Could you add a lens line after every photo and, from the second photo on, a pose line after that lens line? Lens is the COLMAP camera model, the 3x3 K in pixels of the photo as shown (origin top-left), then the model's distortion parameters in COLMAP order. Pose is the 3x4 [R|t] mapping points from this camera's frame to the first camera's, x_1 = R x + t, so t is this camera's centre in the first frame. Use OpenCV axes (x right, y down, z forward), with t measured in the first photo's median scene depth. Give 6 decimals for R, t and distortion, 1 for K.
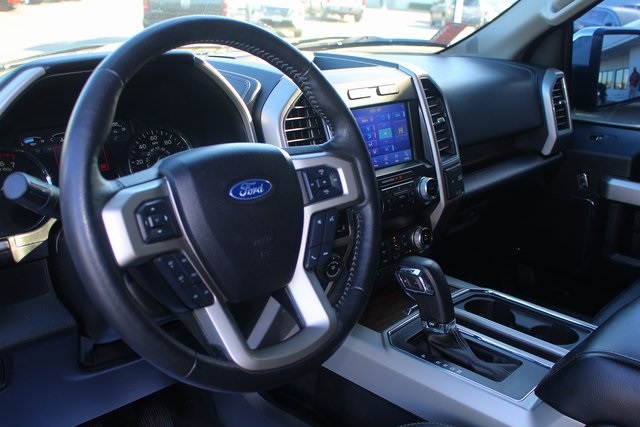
lens RADIAL K [[699.0, 0, 320.0], [0, 699.0, 213.5], [0, 0, 1]] dist [-0.171617, -0.008471]
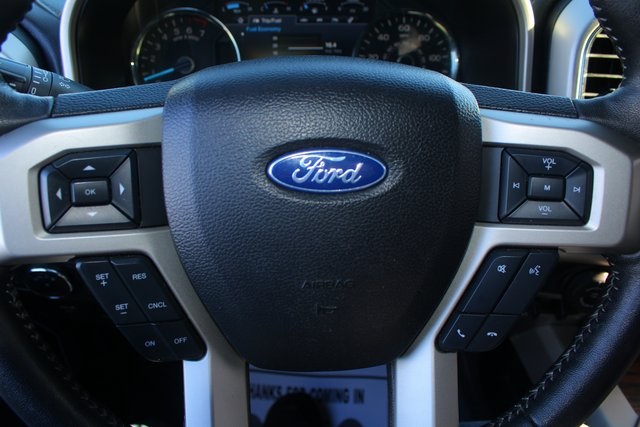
lens RADIAL K [[530.5, 0, 318.3], [0, 530.5, 220.2], [0, 0, 1]] dist [-0.181720, 0.165759]
pose [[0.741567, 0.354404, -0.569628, 0.091380], [-0.197355, 0.926749, 0.319668, -0.101119], [0.641194, -0.124637, 0.757190, 0.660091]]
